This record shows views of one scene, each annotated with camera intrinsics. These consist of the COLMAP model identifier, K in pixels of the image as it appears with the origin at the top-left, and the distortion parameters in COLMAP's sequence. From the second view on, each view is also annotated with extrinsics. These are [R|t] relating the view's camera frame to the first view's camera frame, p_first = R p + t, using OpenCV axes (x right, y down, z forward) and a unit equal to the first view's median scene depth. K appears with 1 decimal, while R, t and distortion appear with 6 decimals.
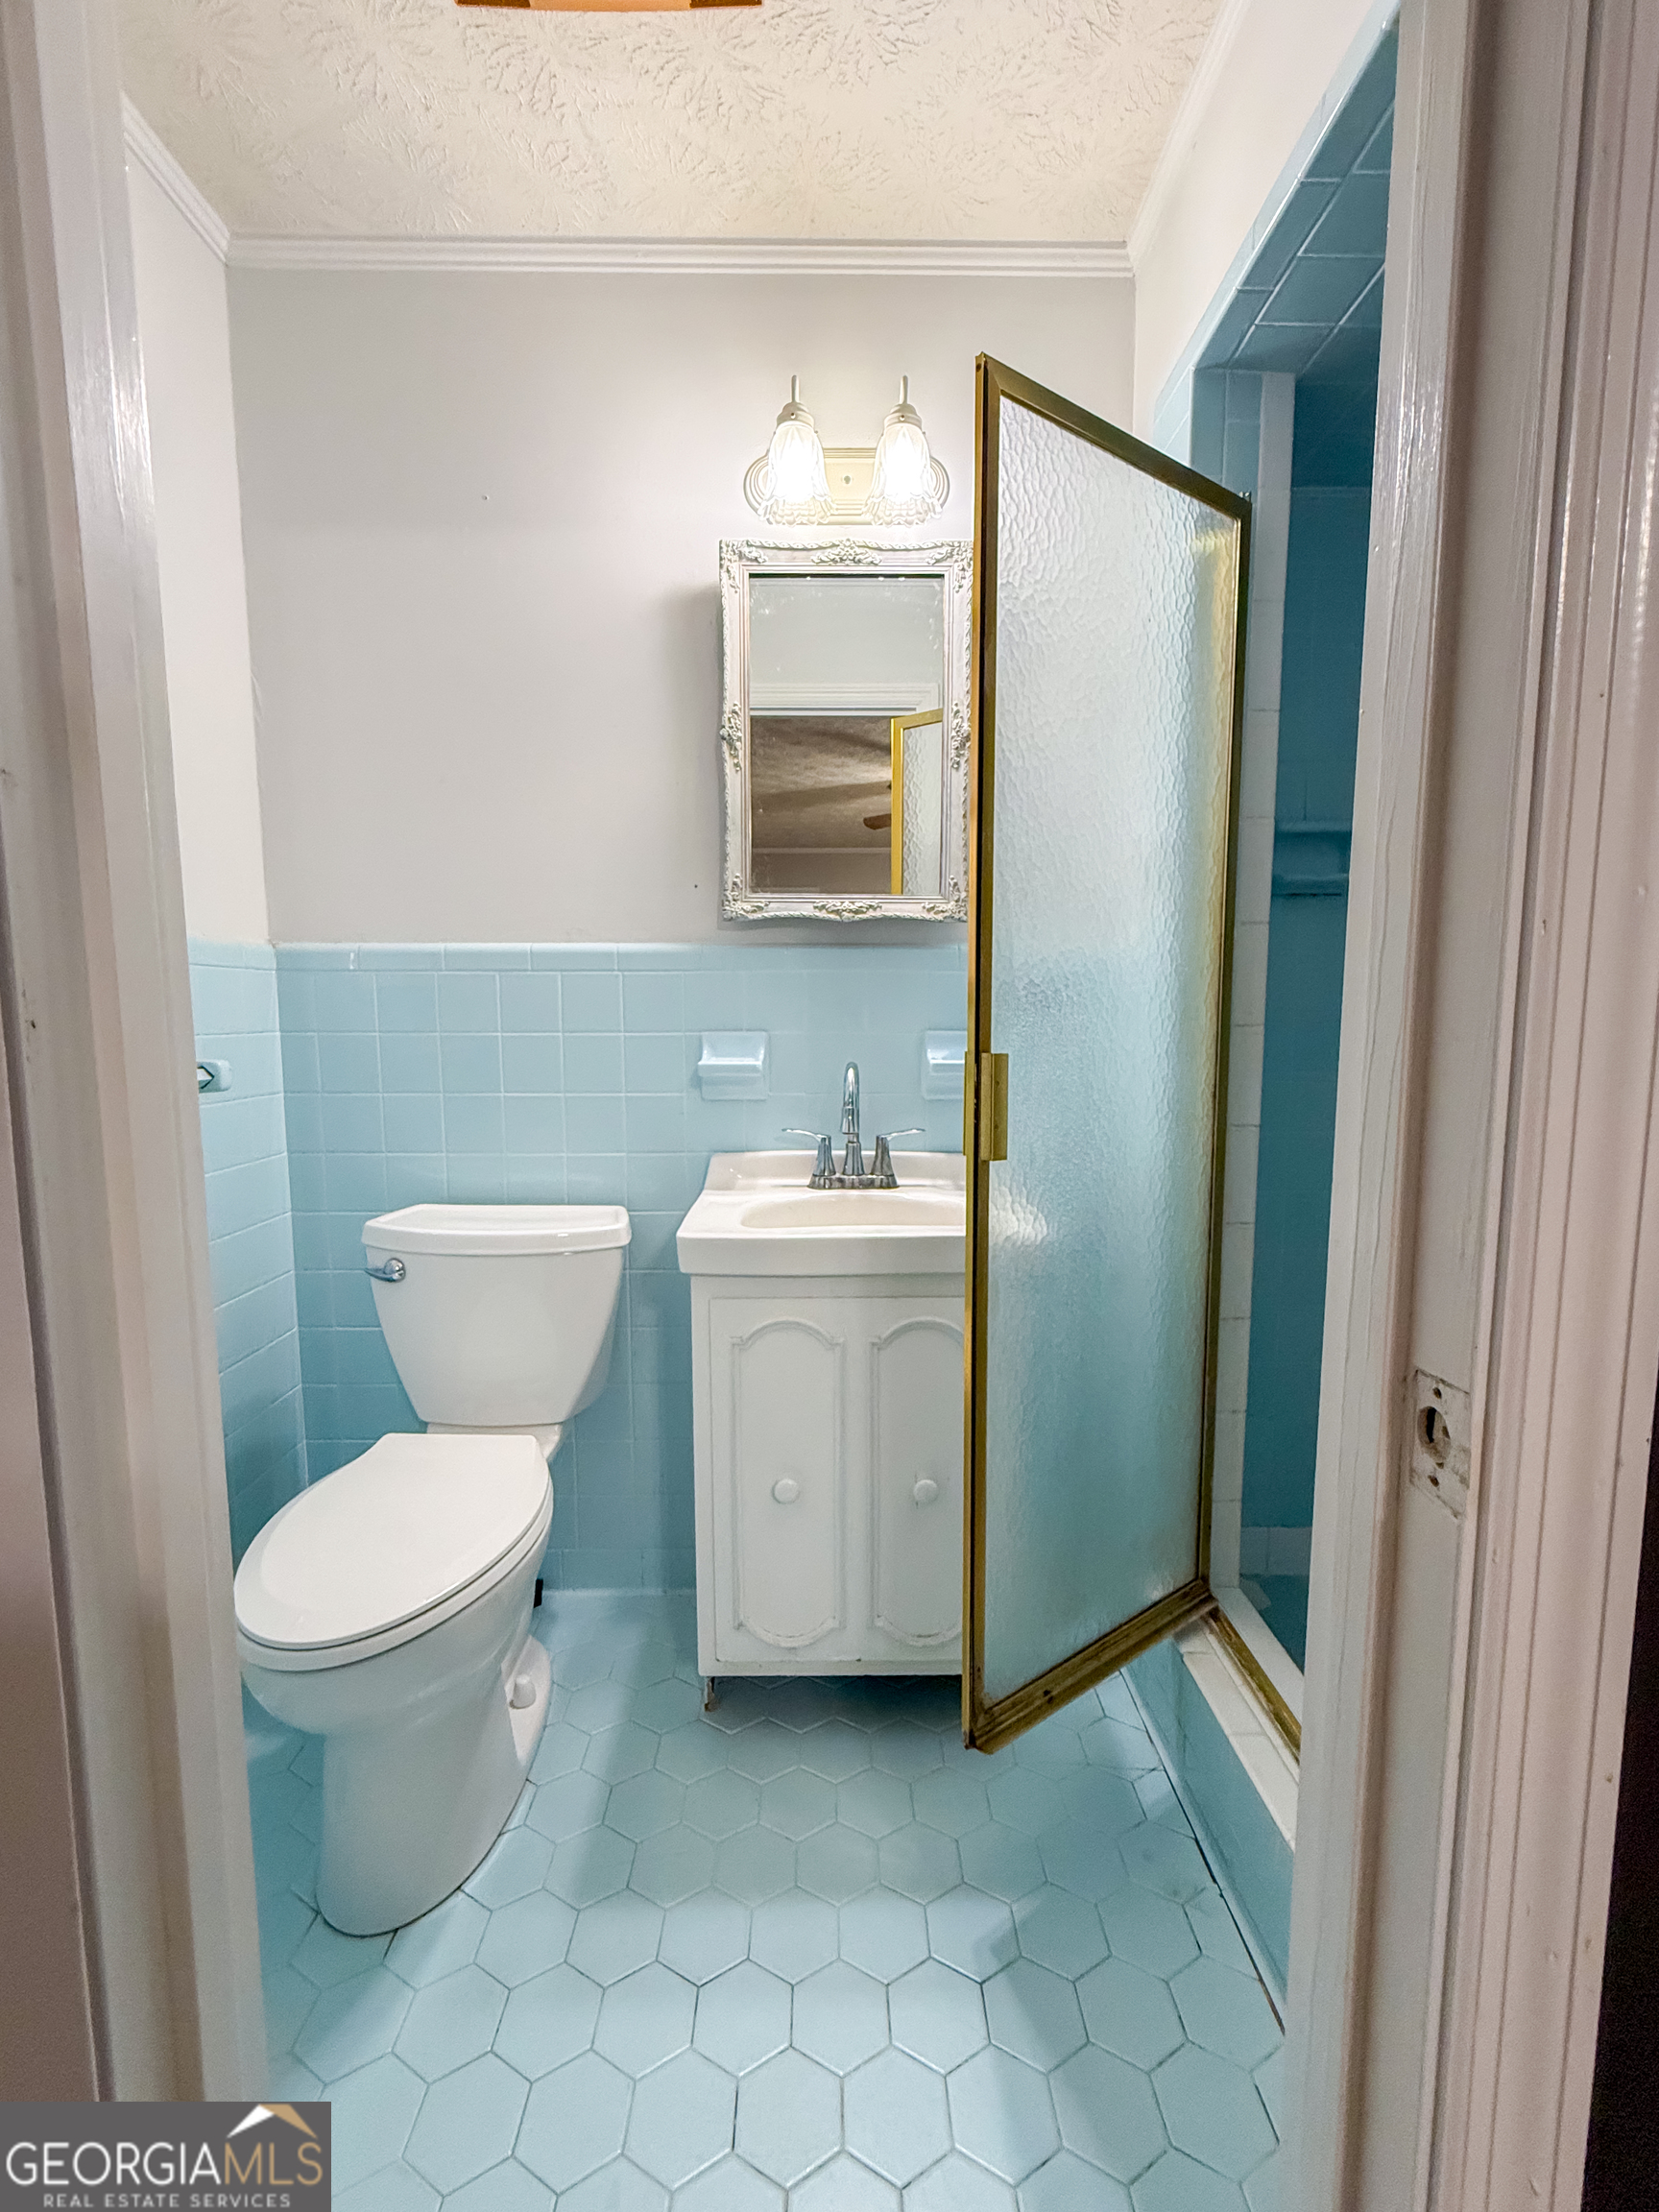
lens RADIAL K [[908.2, 0, 820.0], [0, 908.2, 1101.0], [0, 0, 1]] dist [0.000564, -0.000126]
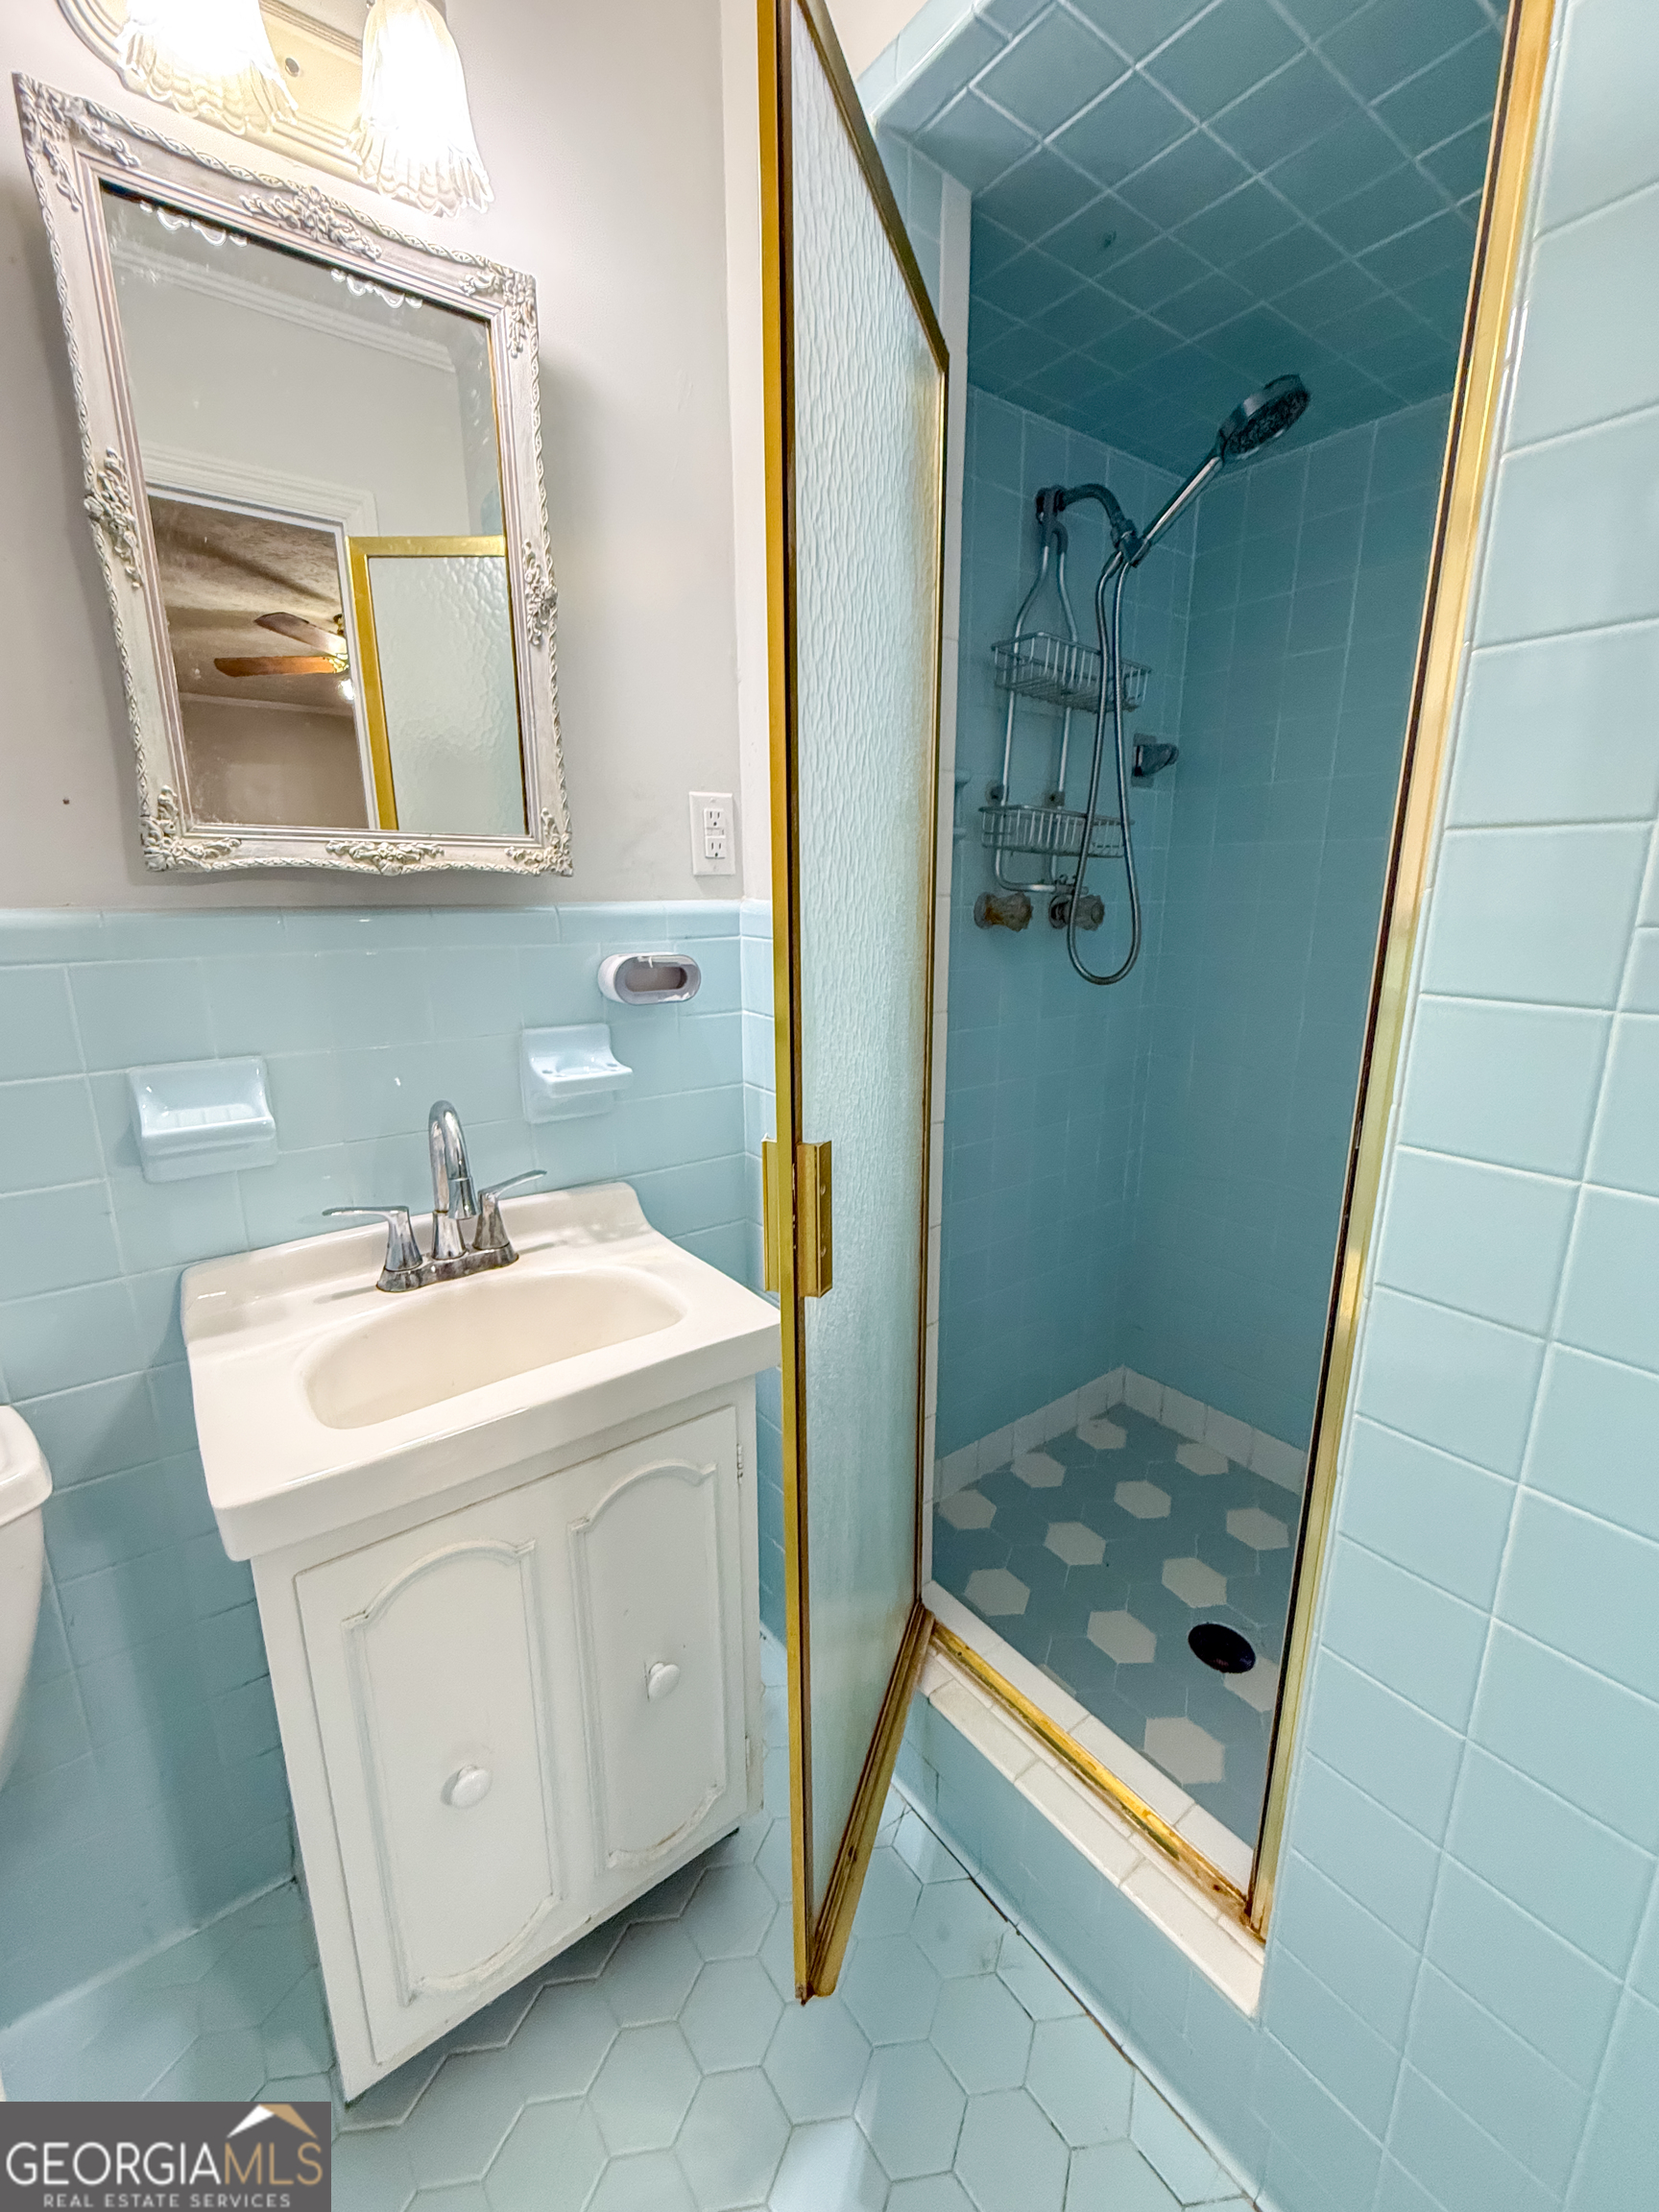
lens RADIAL K [[908.2, 0, 836.4], [0, 908.2, 1107.8], [0, 0, 1]] dist [0.000564, -0.000126]
pose [[0.803814, -0.140586, 0.578029, -0.110309], [0.064659, 0.986565, 0.150032, -0.112751], [-0.591356, -0.083223, 0.802105, 0.293555]]
